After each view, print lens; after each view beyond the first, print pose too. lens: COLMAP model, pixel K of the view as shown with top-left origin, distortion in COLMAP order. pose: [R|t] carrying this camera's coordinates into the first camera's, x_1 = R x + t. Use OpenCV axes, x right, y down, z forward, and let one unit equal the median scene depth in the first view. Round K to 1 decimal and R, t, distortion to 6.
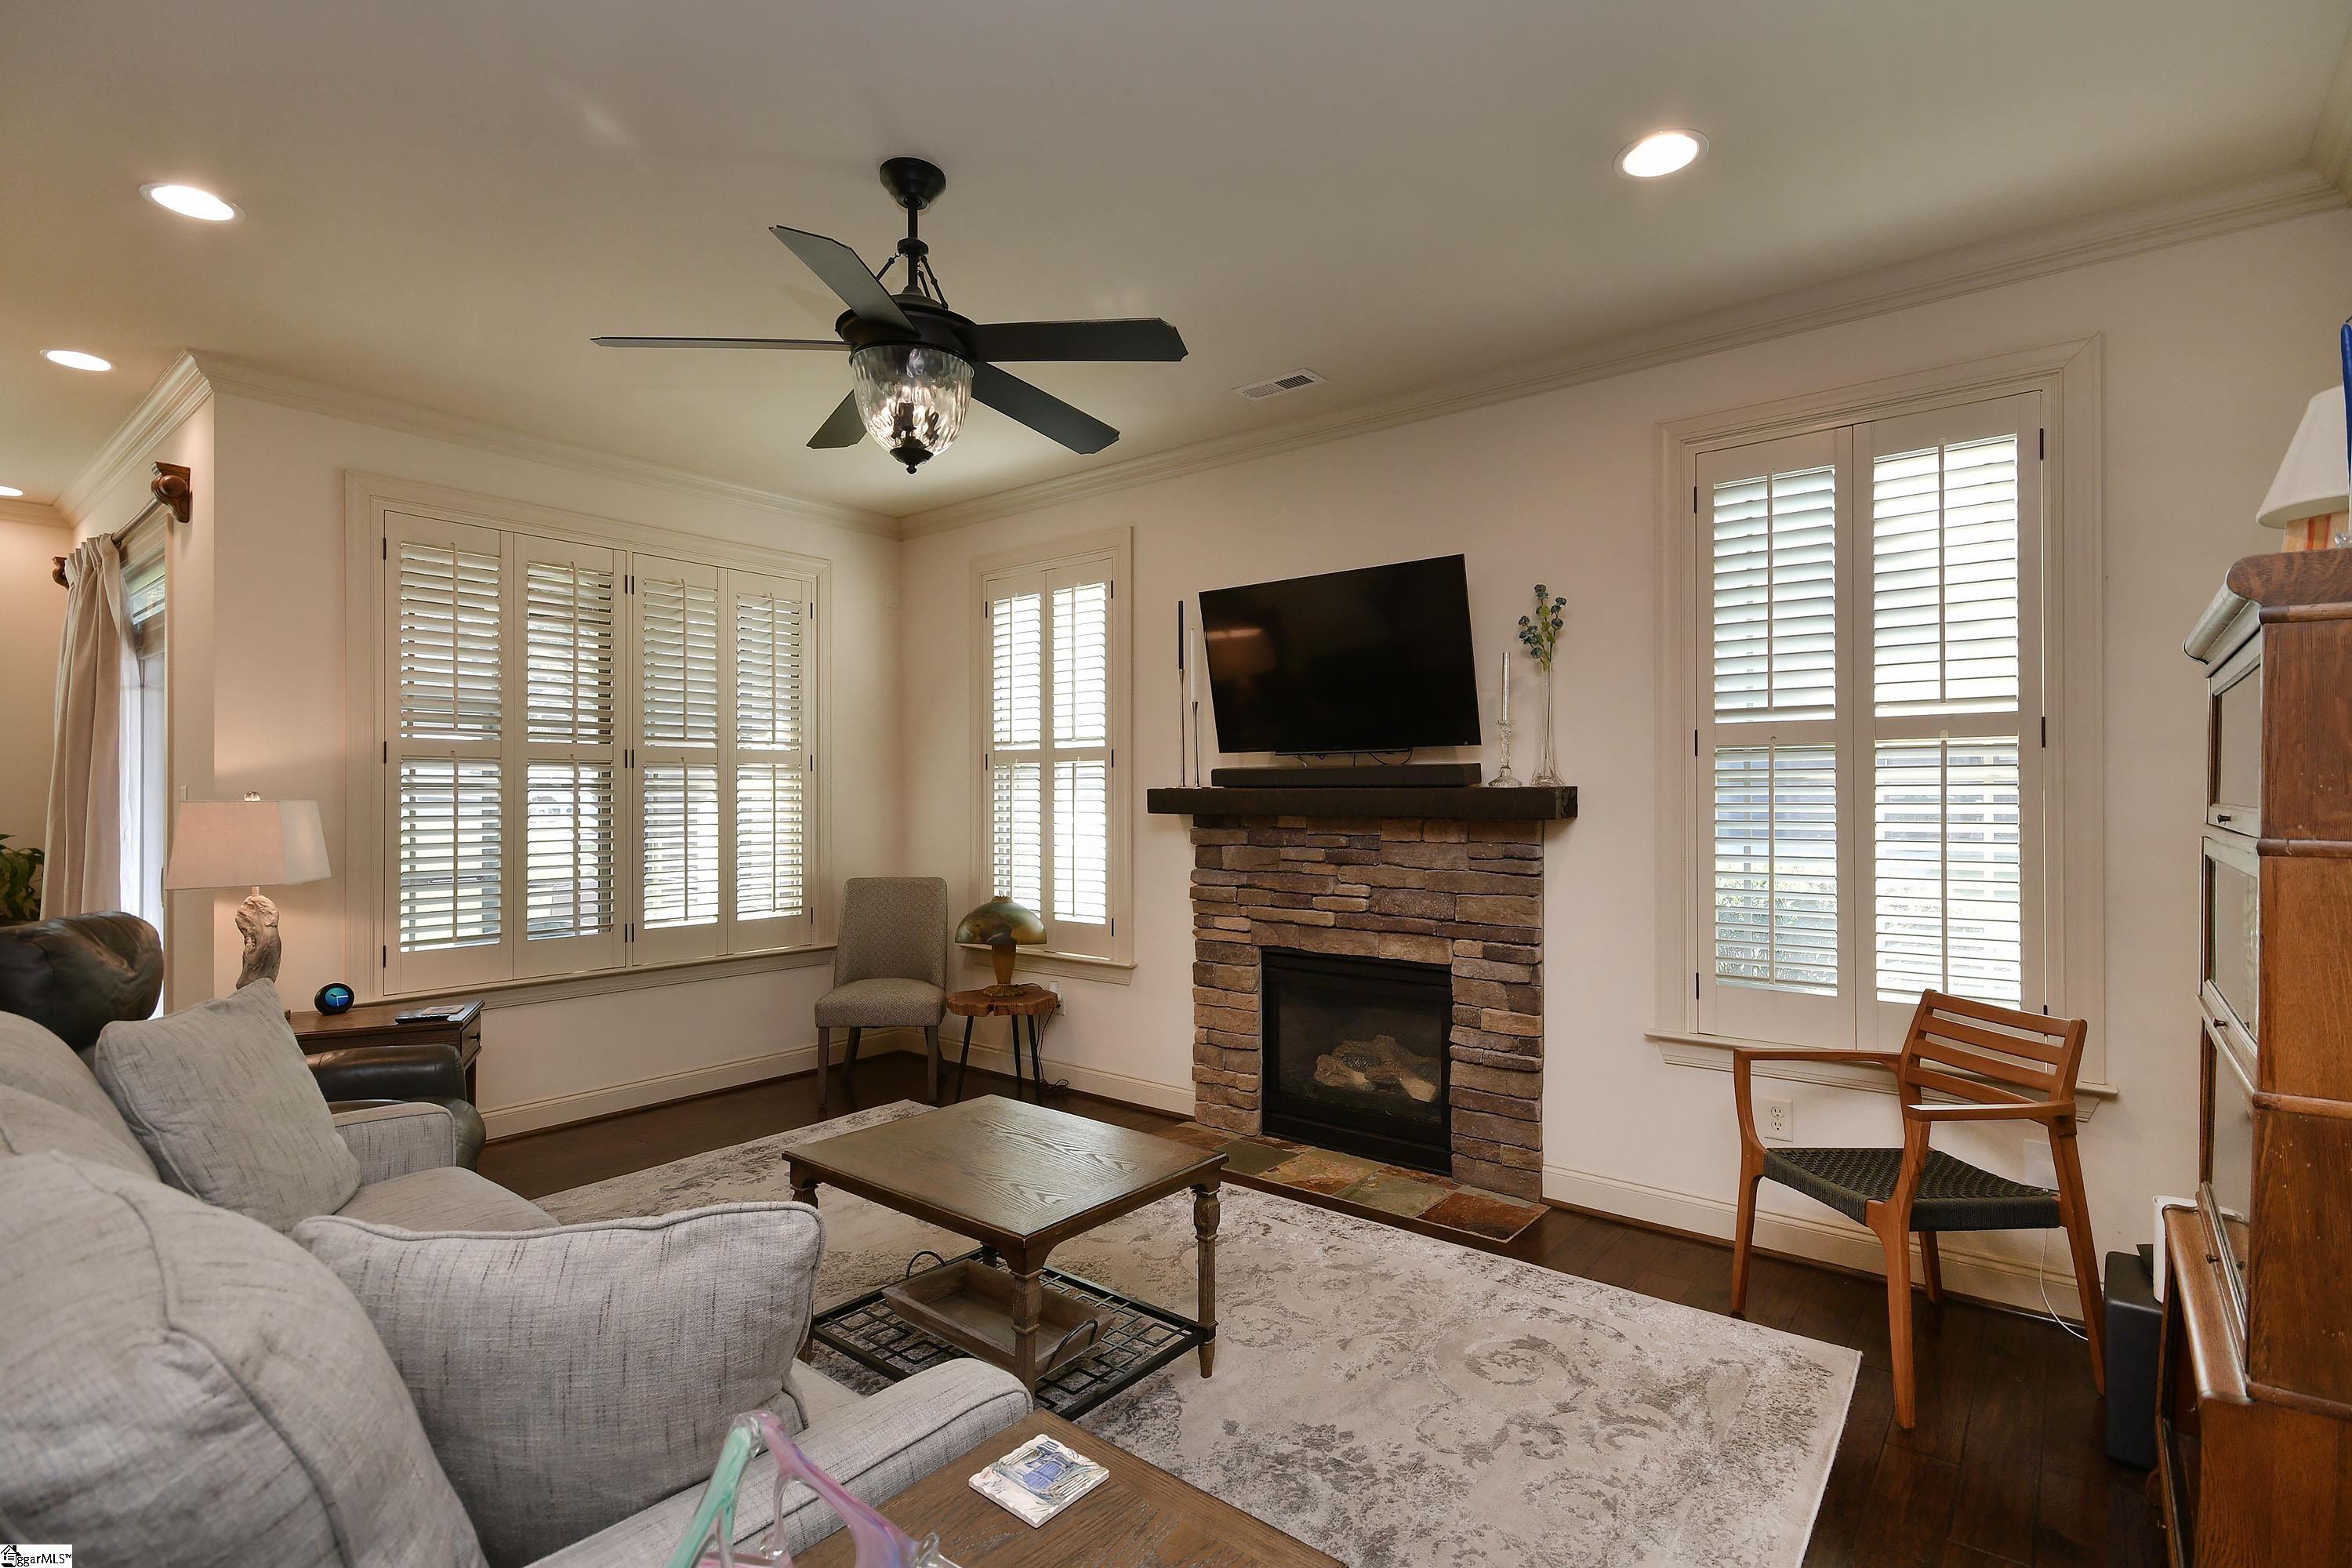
lens RADIAL K [[1112.6, 0, 1173.3], [0, 1112.6, 785.5], [0, 0, 1]] dist [0.016642, 0.000161]
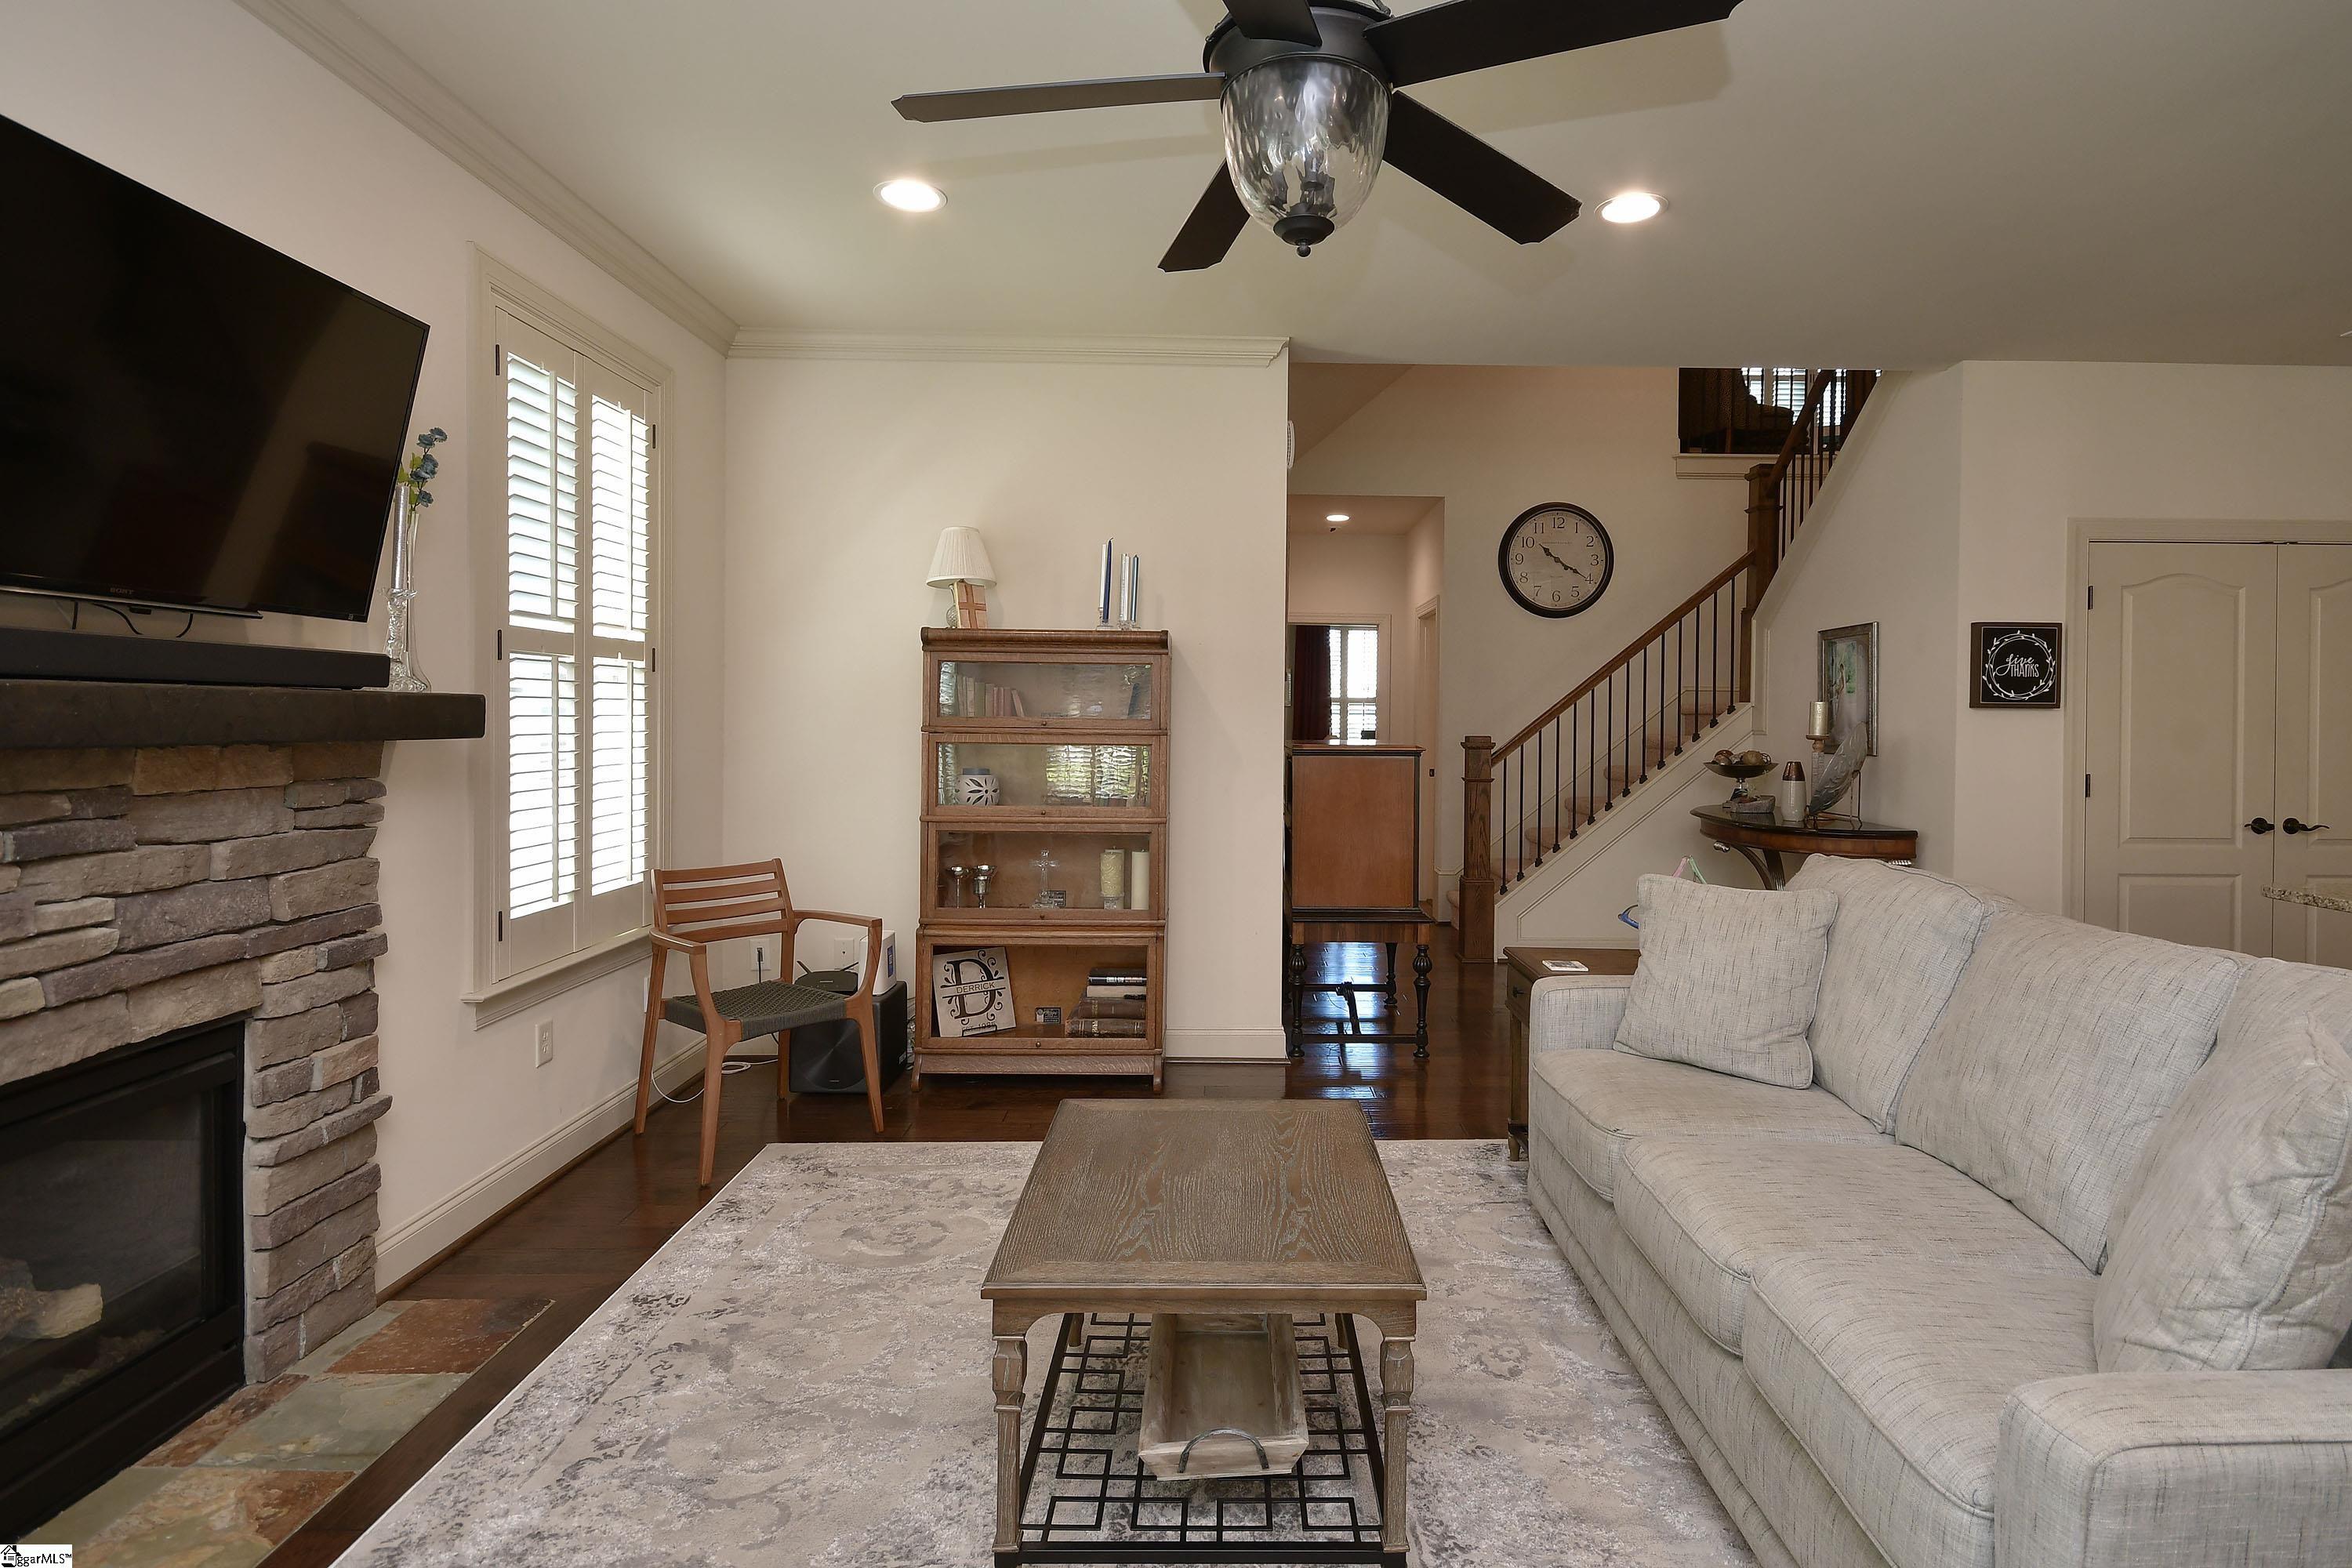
lens RADIAL K [[1139.7, 0, 1267.0], [0, 1139.7, 743.6], [0, 0, 1]] dist [-0.001773, -0.001023]
pose [[-0.654766, -0.018262, 0.755611, -0.533593], [-0.011142, 0.999833, 0.014510, 0.016613], [-0.755749, 0.001082, -0.654860, 1.035193]]
